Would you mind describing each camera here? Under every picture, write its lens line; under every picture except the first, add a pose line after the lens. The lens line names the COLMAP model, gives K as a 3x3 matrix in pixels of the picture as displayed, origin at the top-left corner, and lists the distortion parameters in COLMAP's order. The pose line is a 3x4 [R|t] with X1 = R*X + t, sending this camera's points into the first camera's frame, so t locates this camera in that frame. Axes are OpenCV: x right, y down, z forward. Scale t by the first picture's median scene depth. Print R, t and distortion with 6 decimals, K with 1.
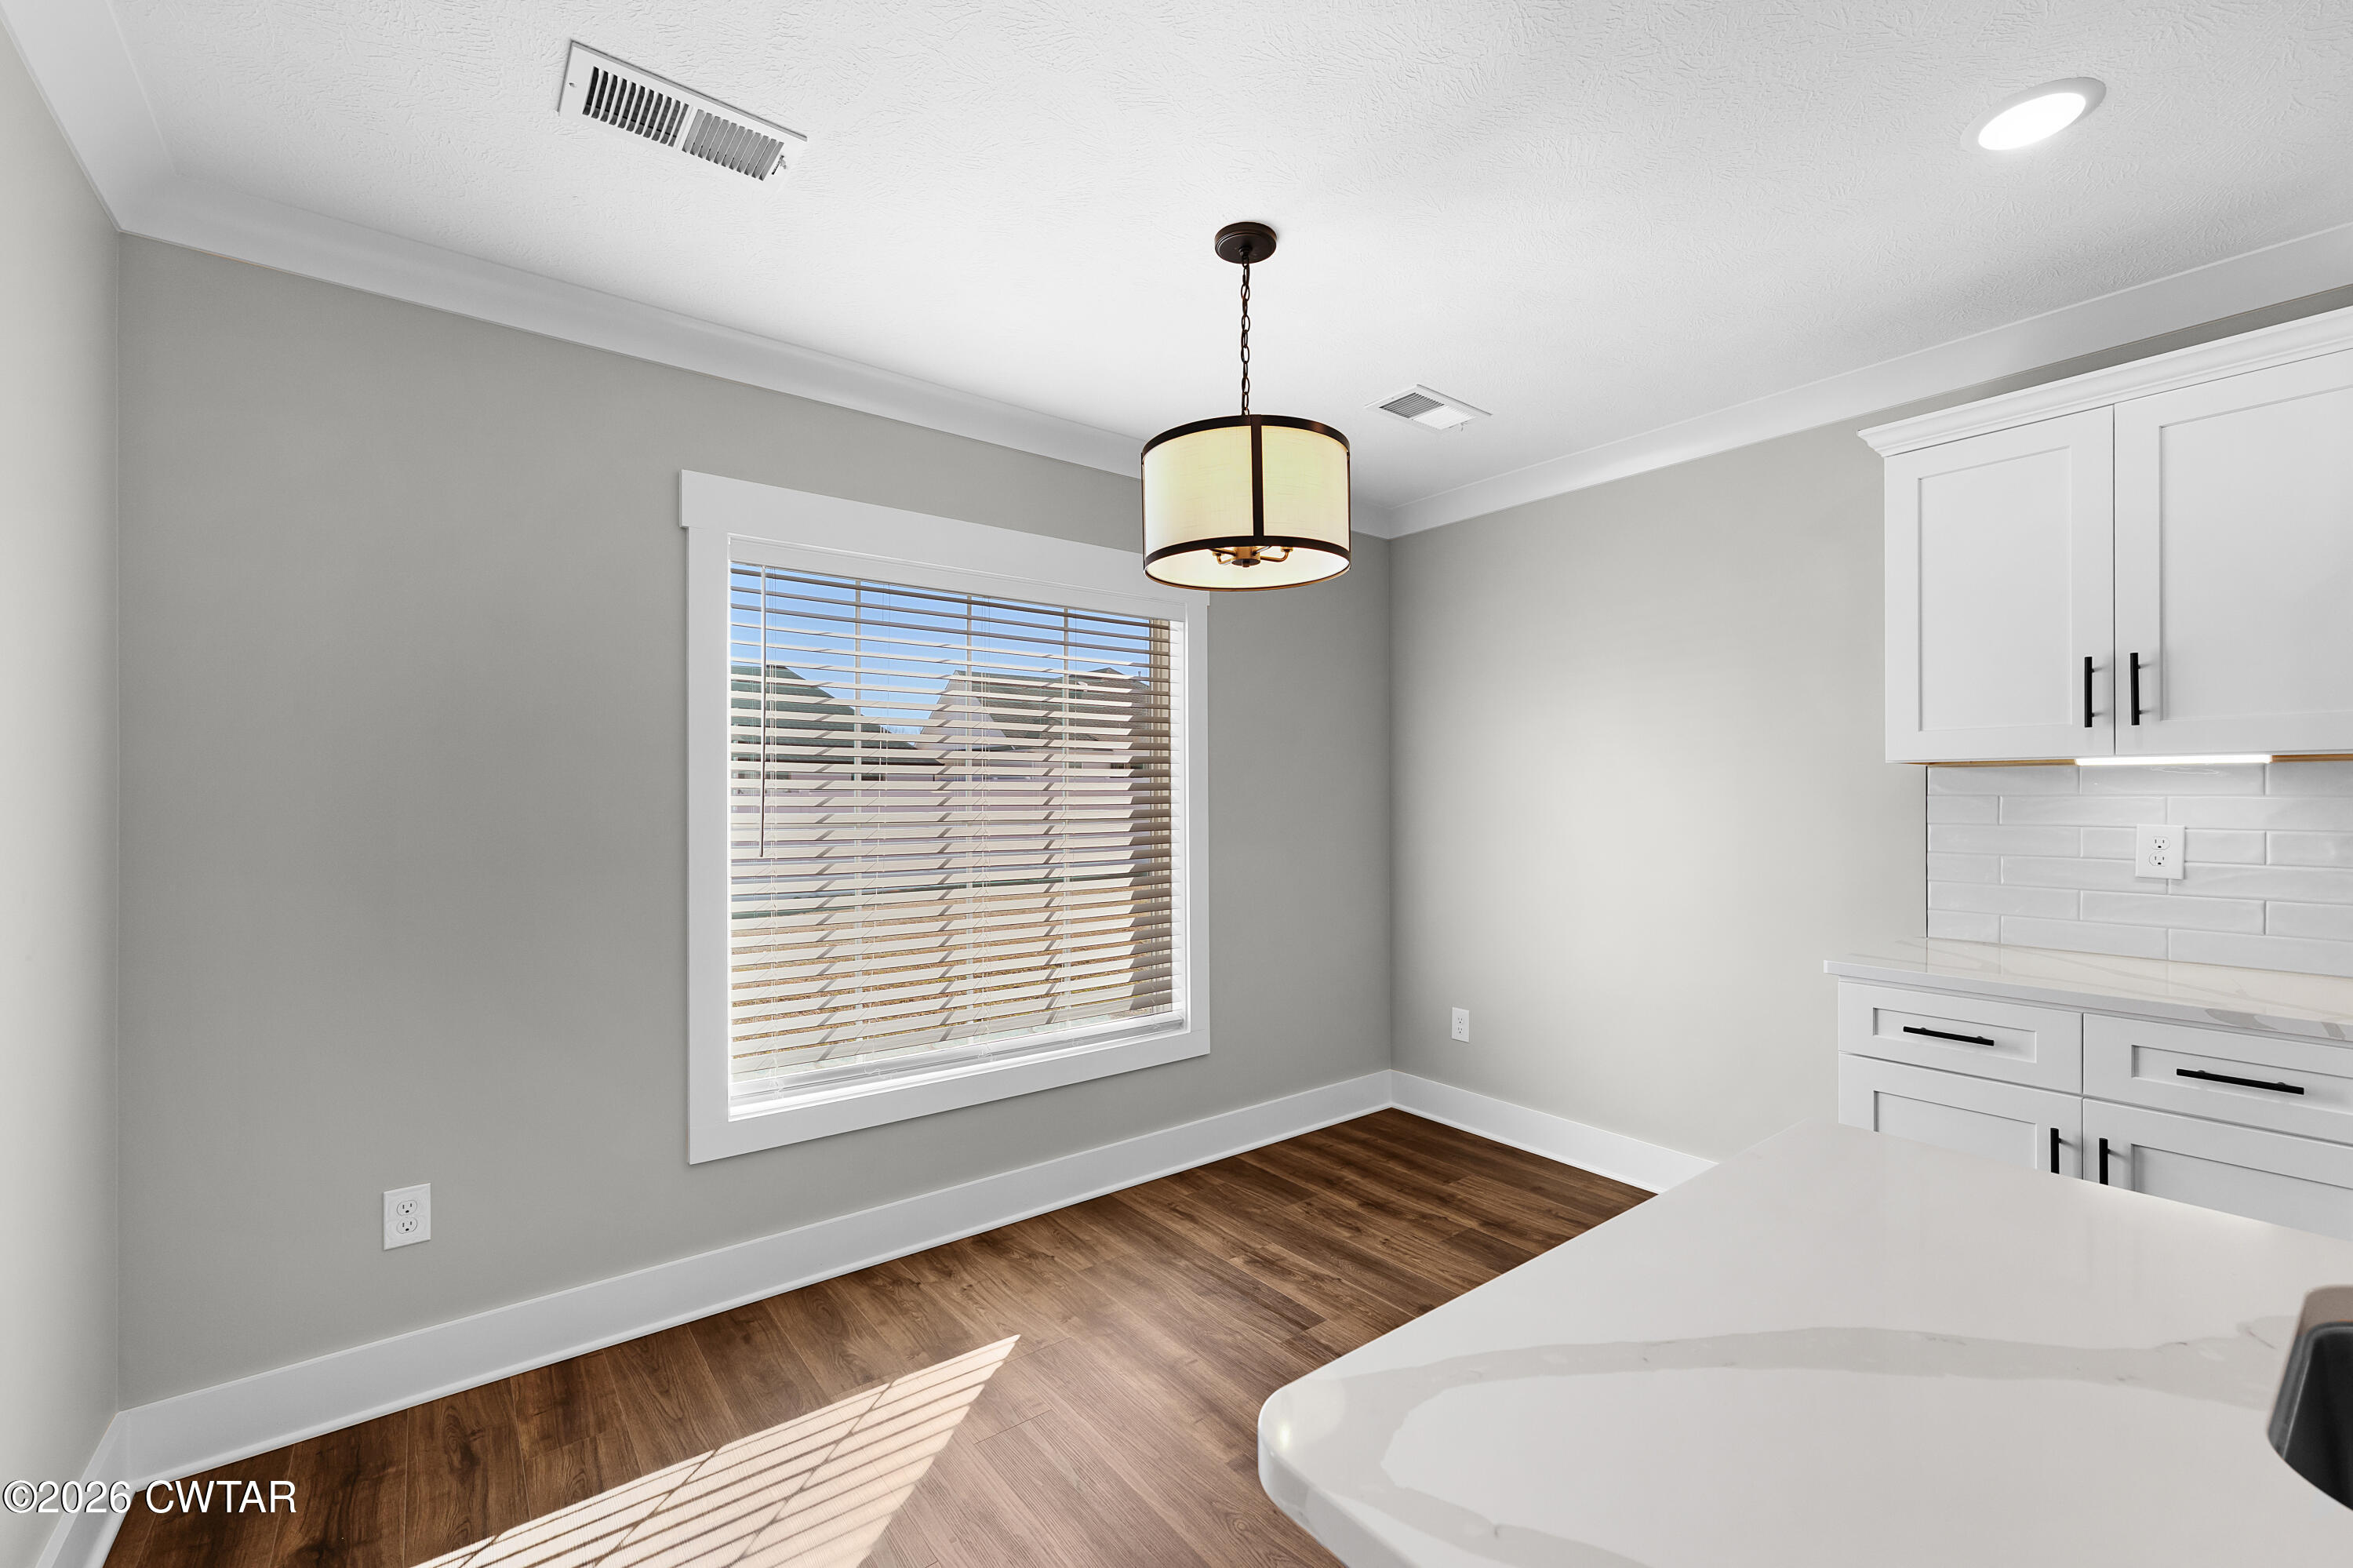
lens RADIAL K [[974.6, 0, 1182.7], [0, 974.6, 794.7], [0, 0, 1]] dist [0.002810, 0.000313]
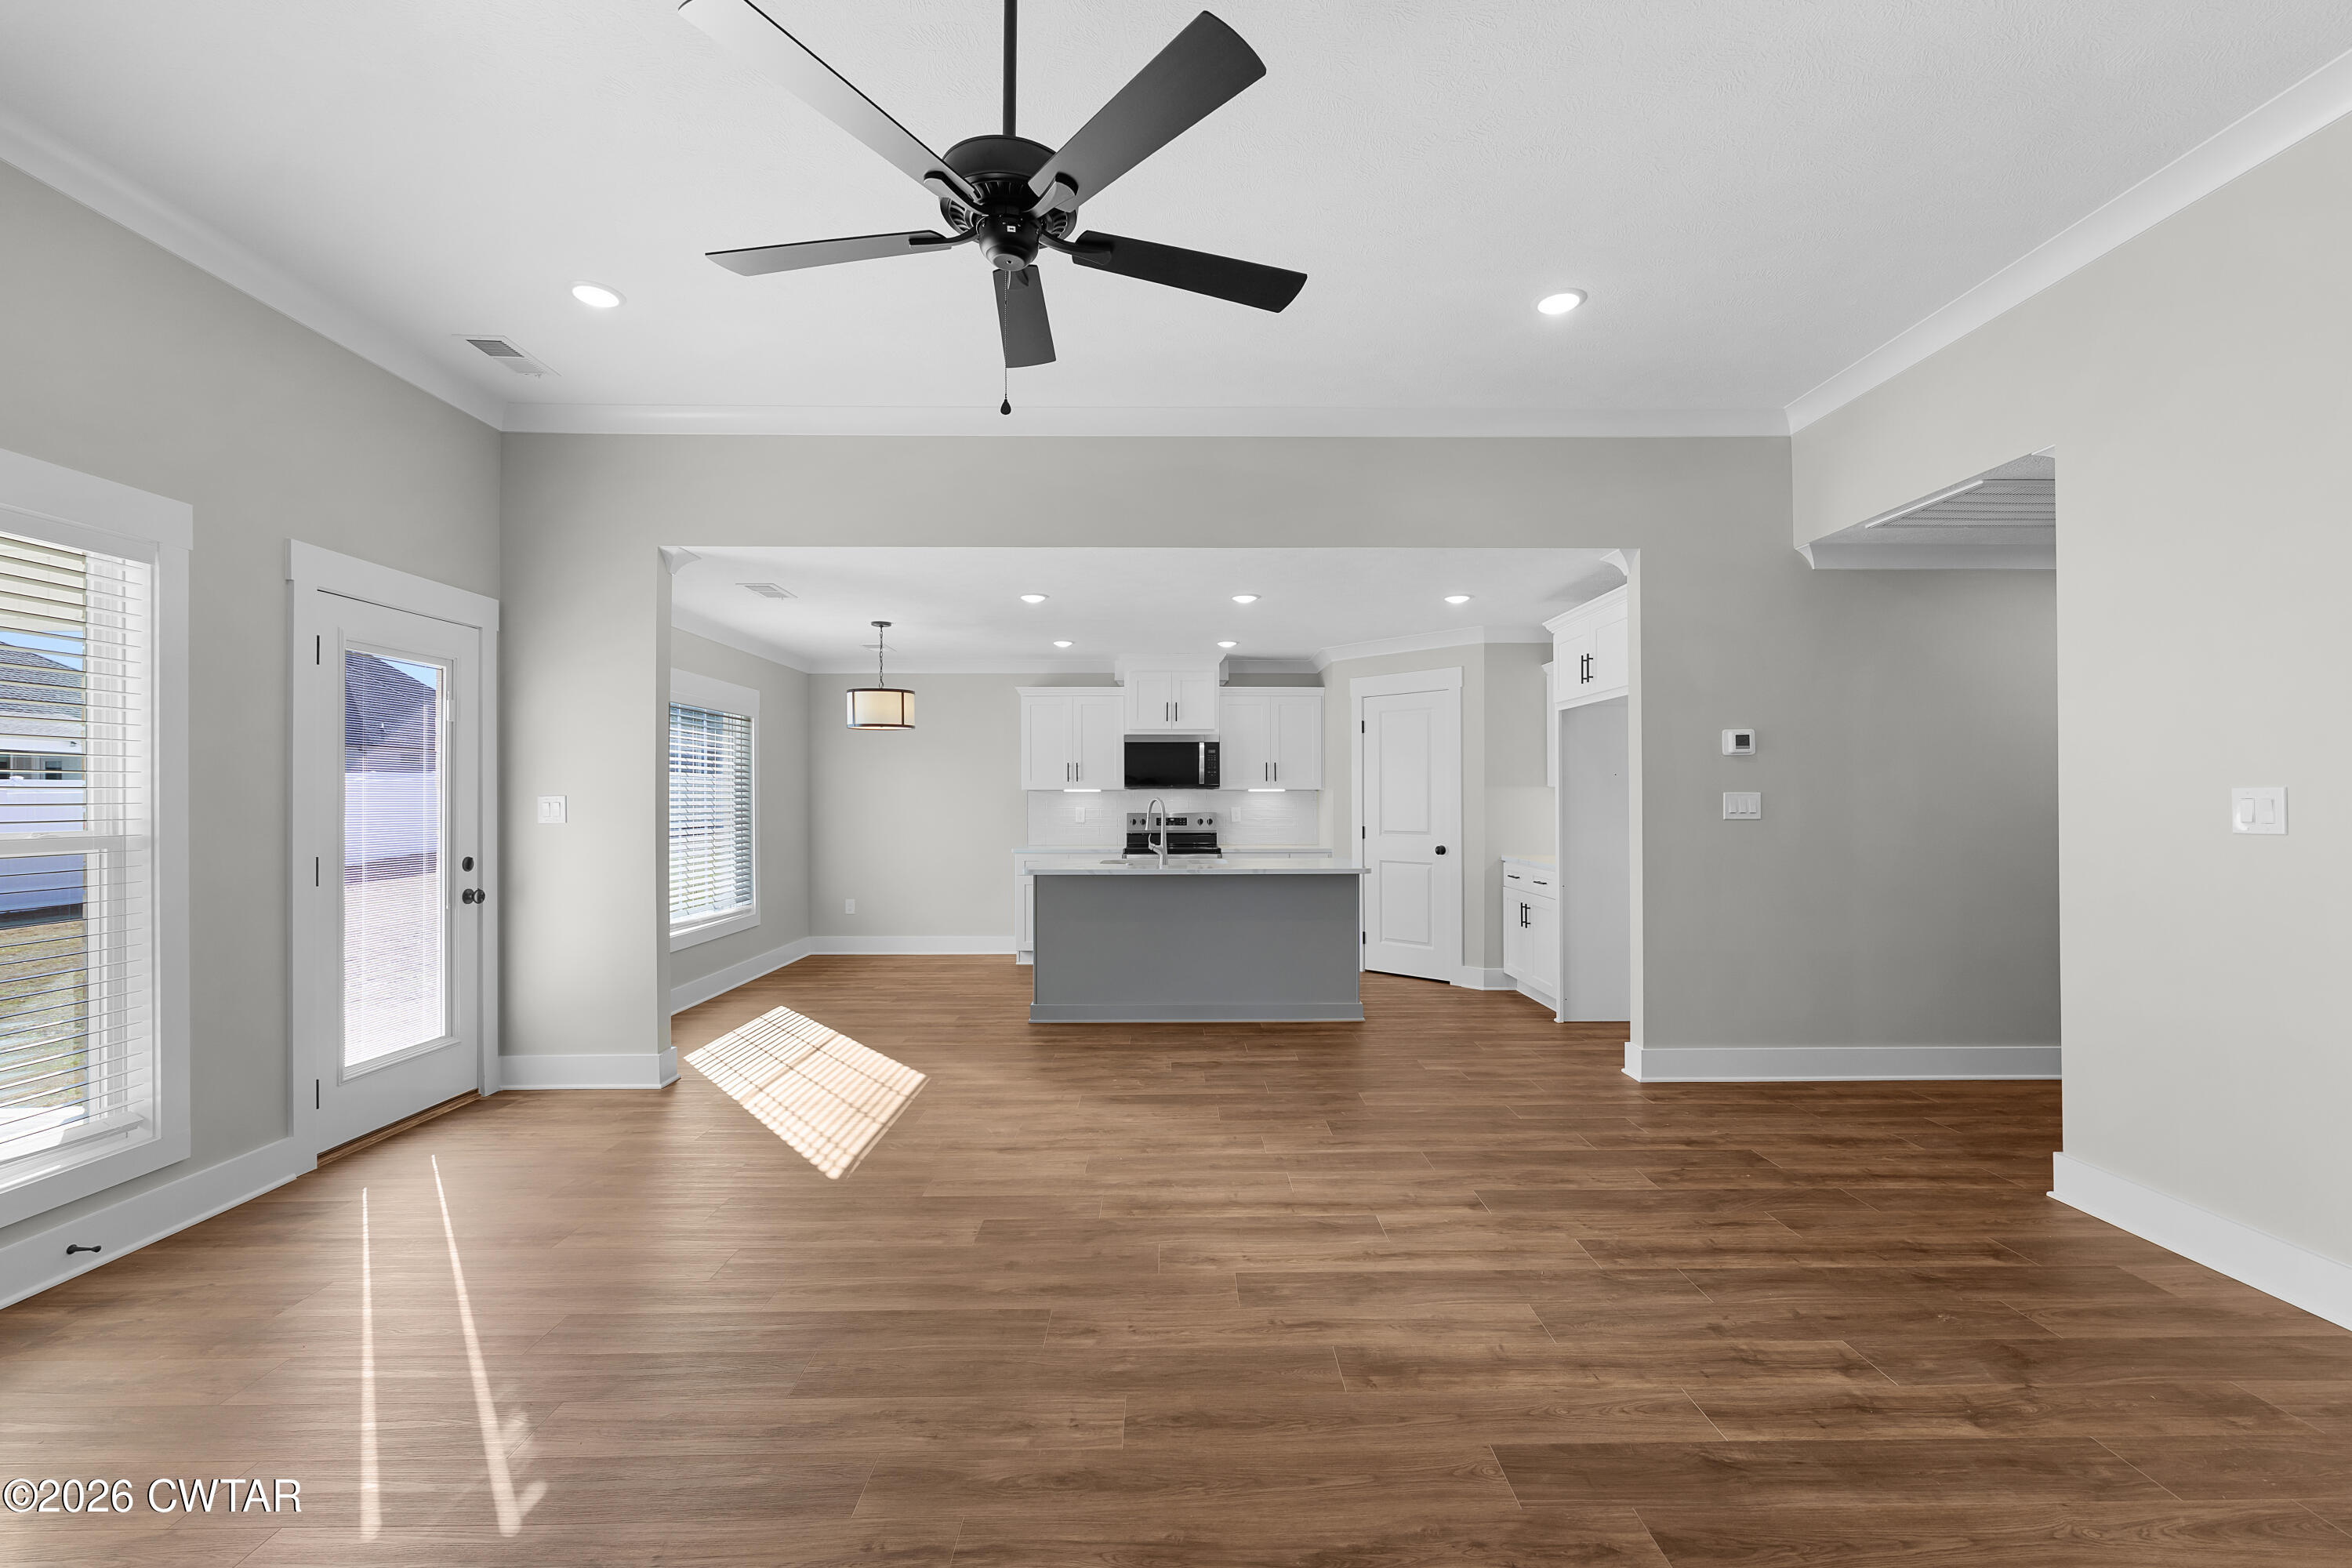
lens RADIAL K [[974.1, 0, 1188.8], [0, 974.1, 790.6], [0, 0, 1]] dist [0.002810, 0.000313]
pose [[0.598940, 0.007668, 0.800757, -1.466909], [0.000821, 0.999948, -0.010190, 0.002463], [-0.800793, 0.006761, 0.598903, -1.321145]]
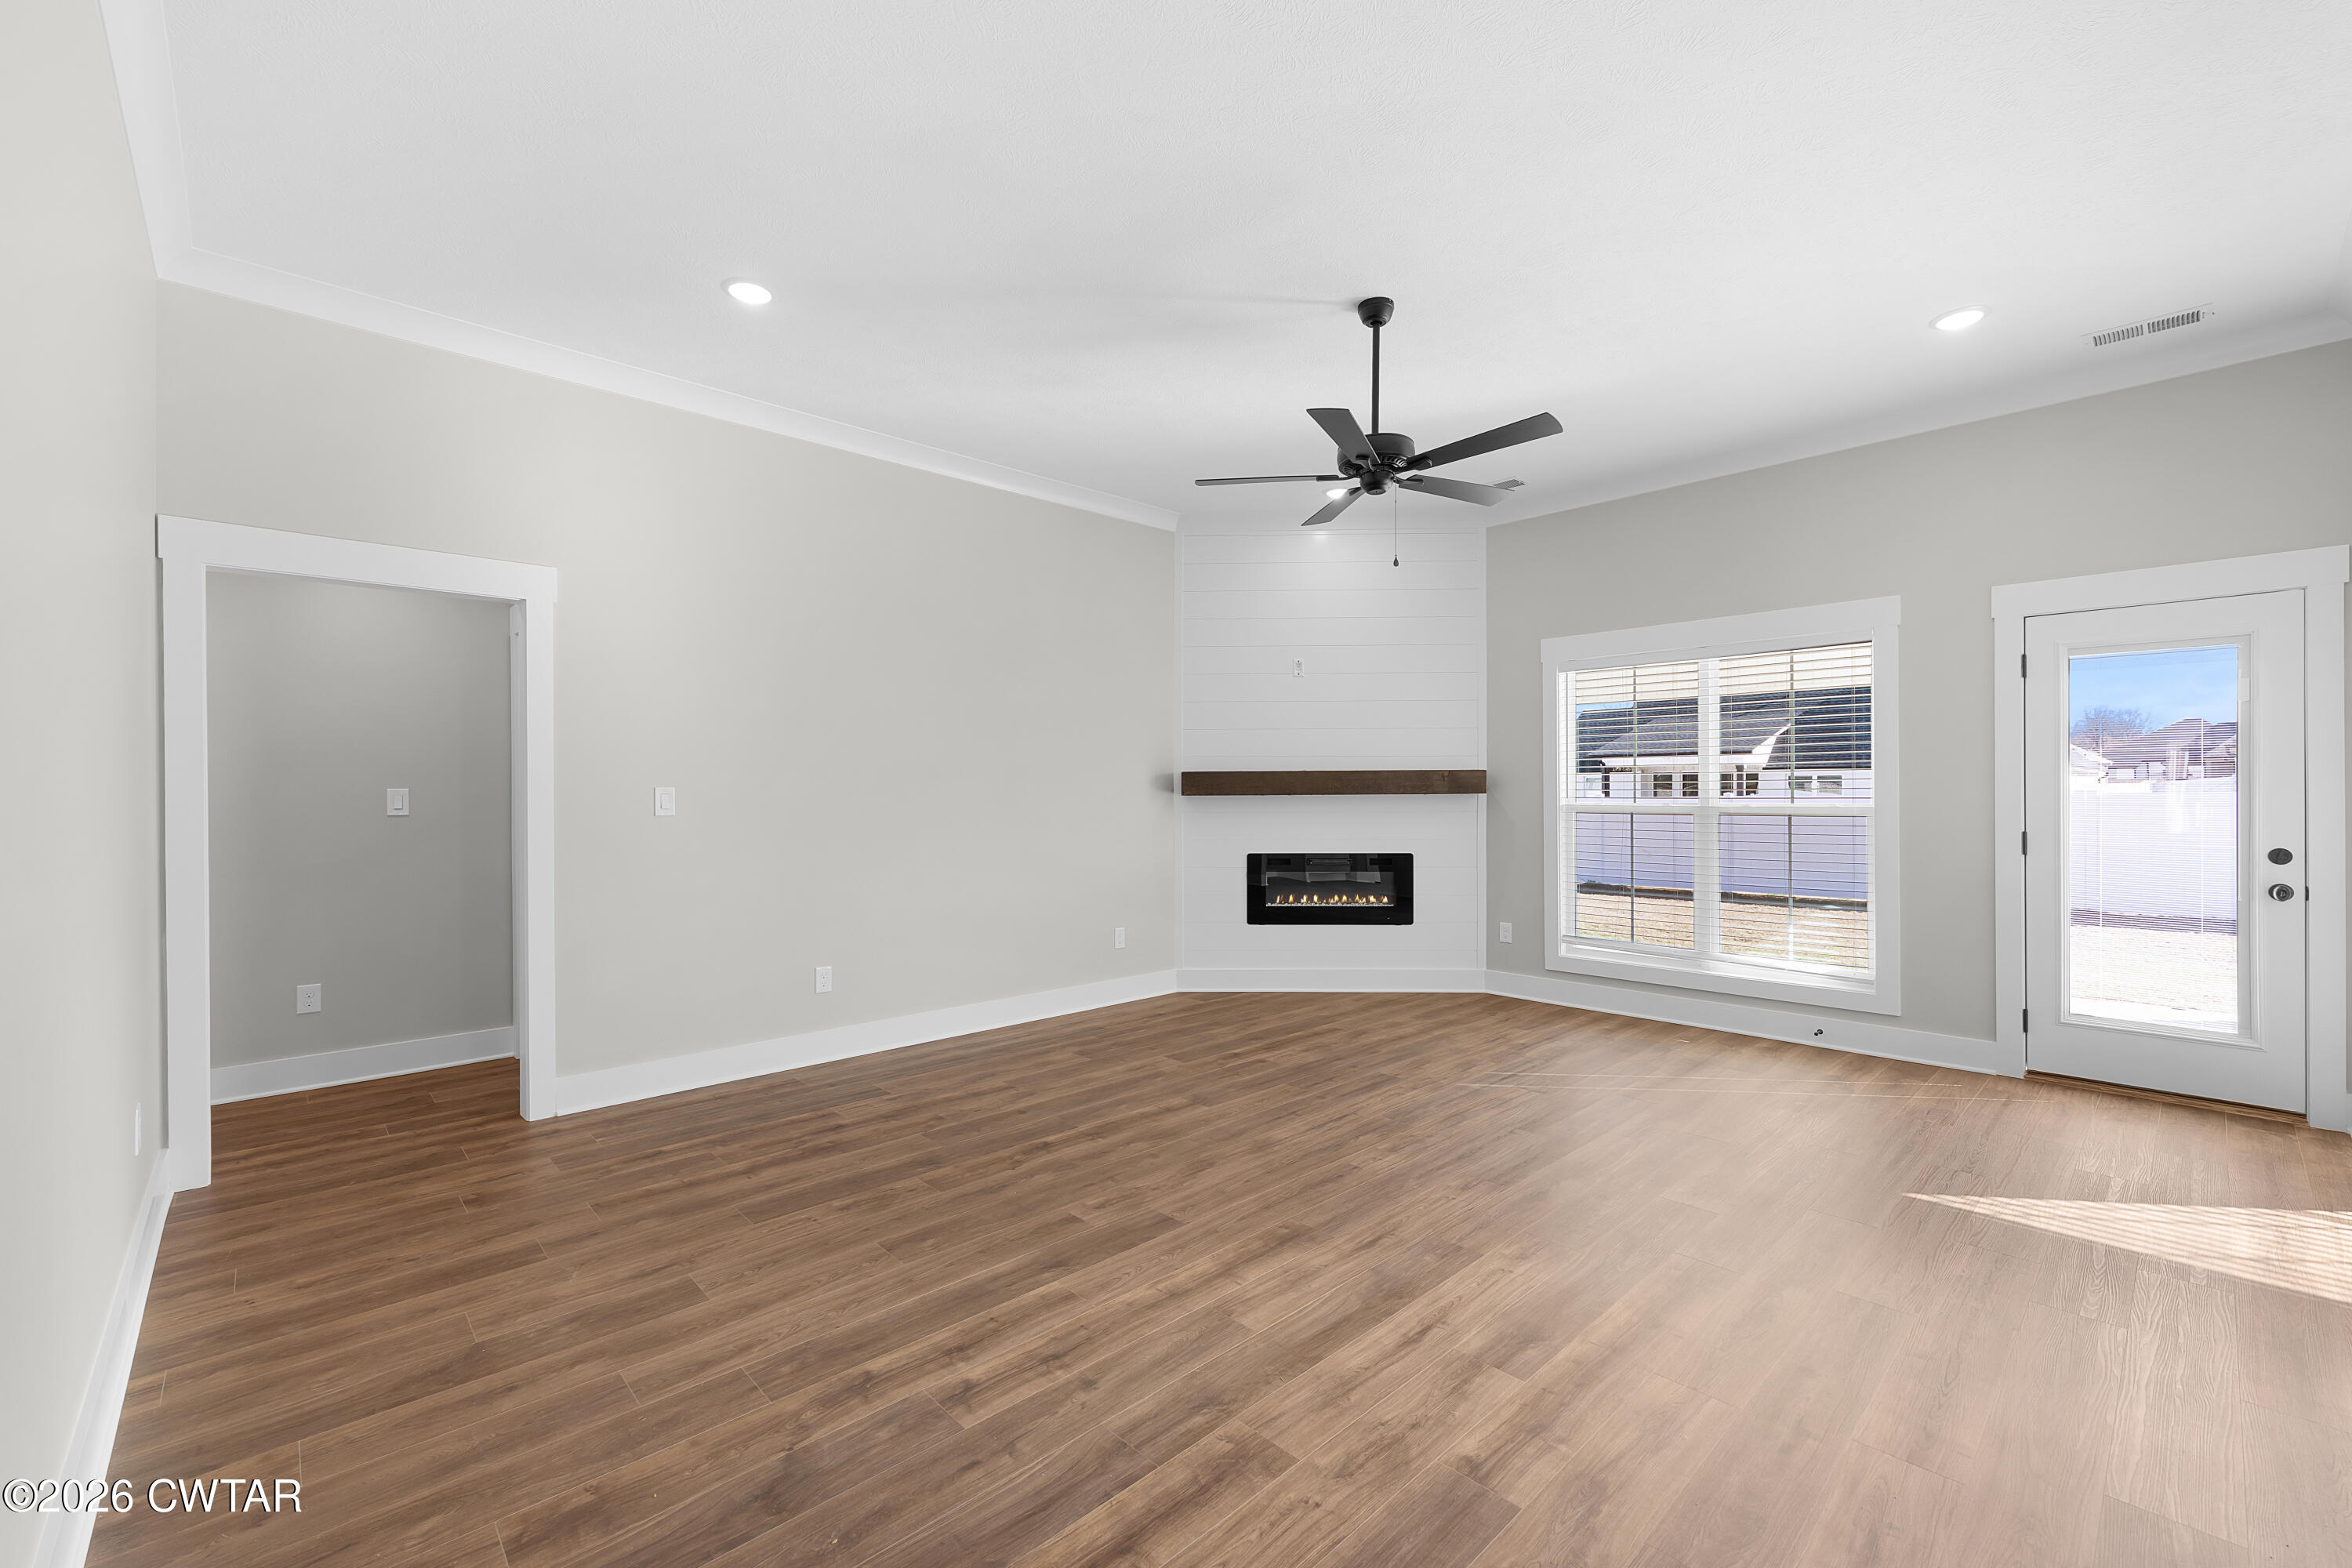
lens RADIAL K [[974.1, 0, 1179.6], [0, 974.1, 790.0], [0, 0, 1]] dist [0.002810, 0.000313]
pose [[0.091630, 0.003280, -0.995788, 0.428033], [0.004432, 0.999983, 0.003701, -0.004625], [0.995783, -0.004753, 0.091614, -1.158644]]
